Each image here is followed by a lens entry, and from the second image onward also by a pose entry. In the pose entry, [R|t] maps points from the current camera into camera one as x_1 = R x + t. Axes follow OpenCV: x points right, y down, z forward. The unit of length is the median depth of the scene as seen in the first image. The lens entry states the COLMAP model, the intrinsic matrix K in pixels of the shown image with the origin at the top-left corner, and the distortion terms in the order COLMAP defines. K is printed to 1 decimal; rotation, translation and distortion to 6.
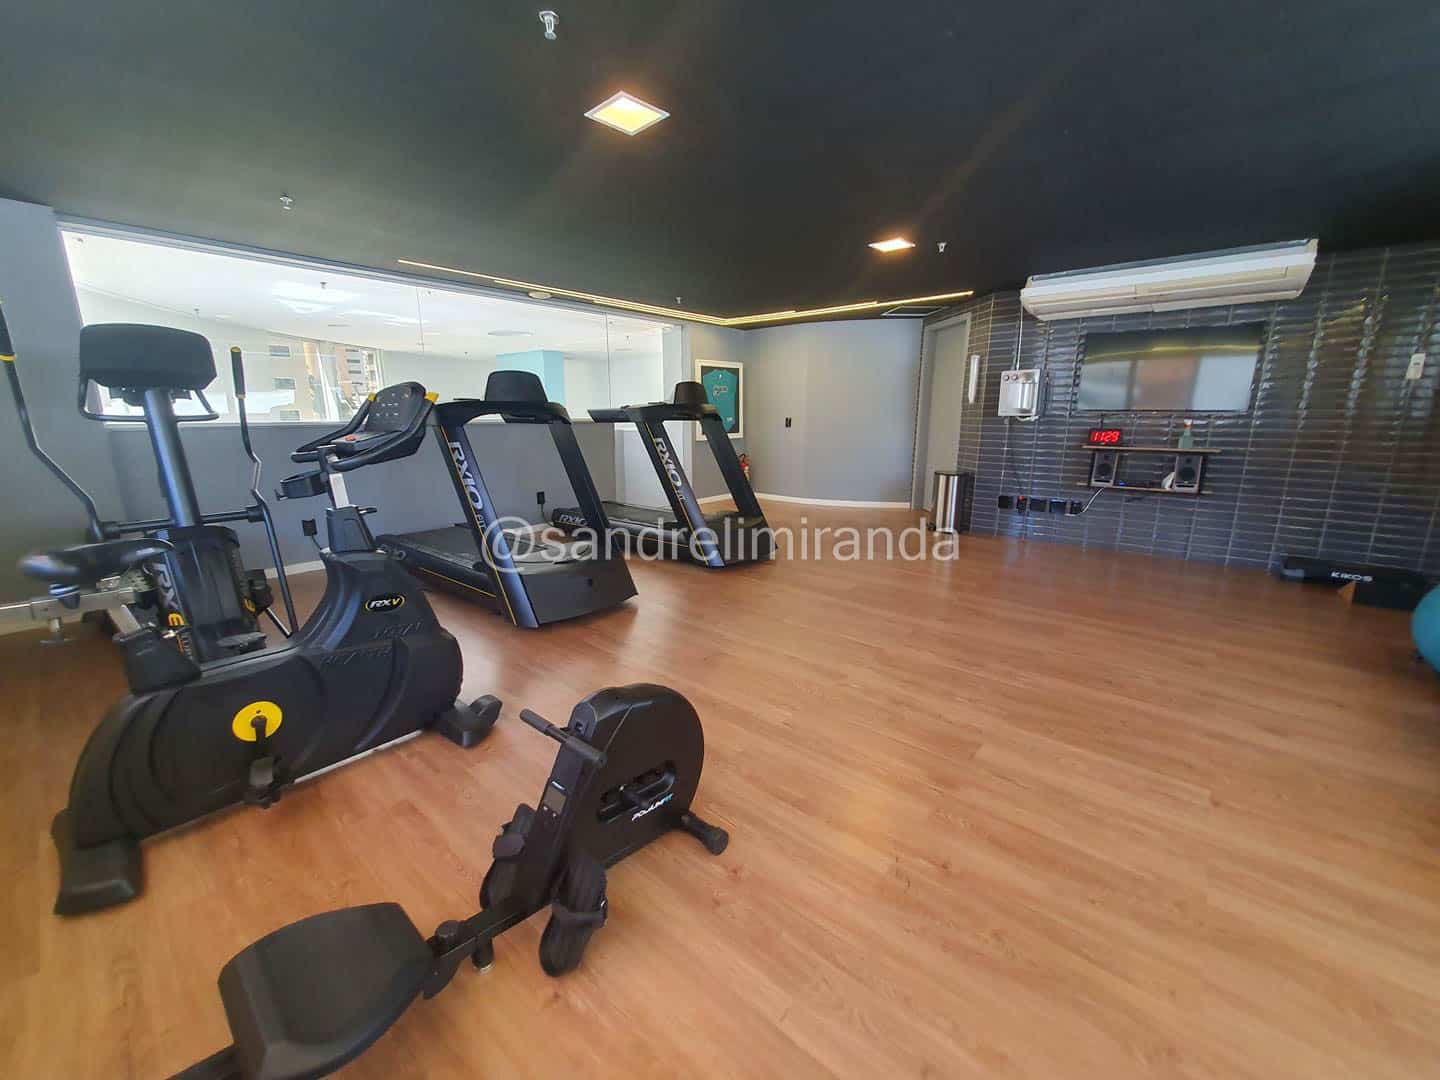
lens RADIAL K [[567.3, 0, 715.2], [0, 567.3, 541.1], [0, 0, 1]] dist [-0.002625, -0.000464]
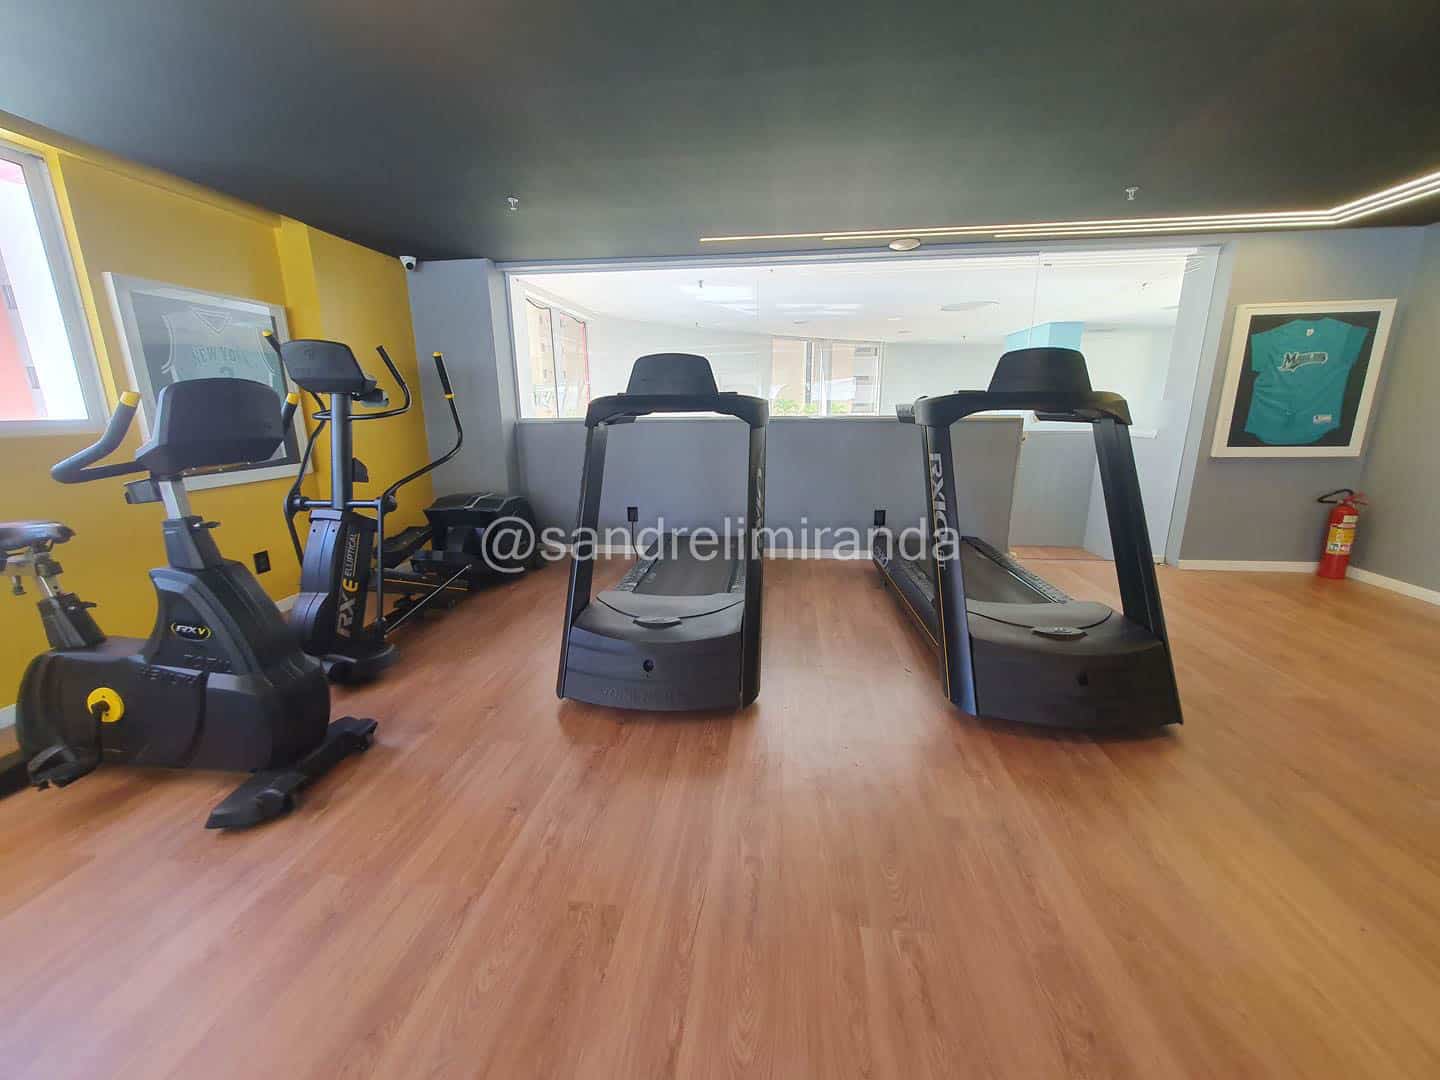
lens RADIAL K [[567.3, 0, 717.9], [0, 567.3, 540.8], [0, 0, 1]] dist [-0.002625, -0.000464]
pose [[0.565249, 0.186491, -0.803564, 0.205715], [-0.175890, 0.978957, 0.103470, -0.095381], [0.805950, 0.082852, 0.586157, 0.408682]]
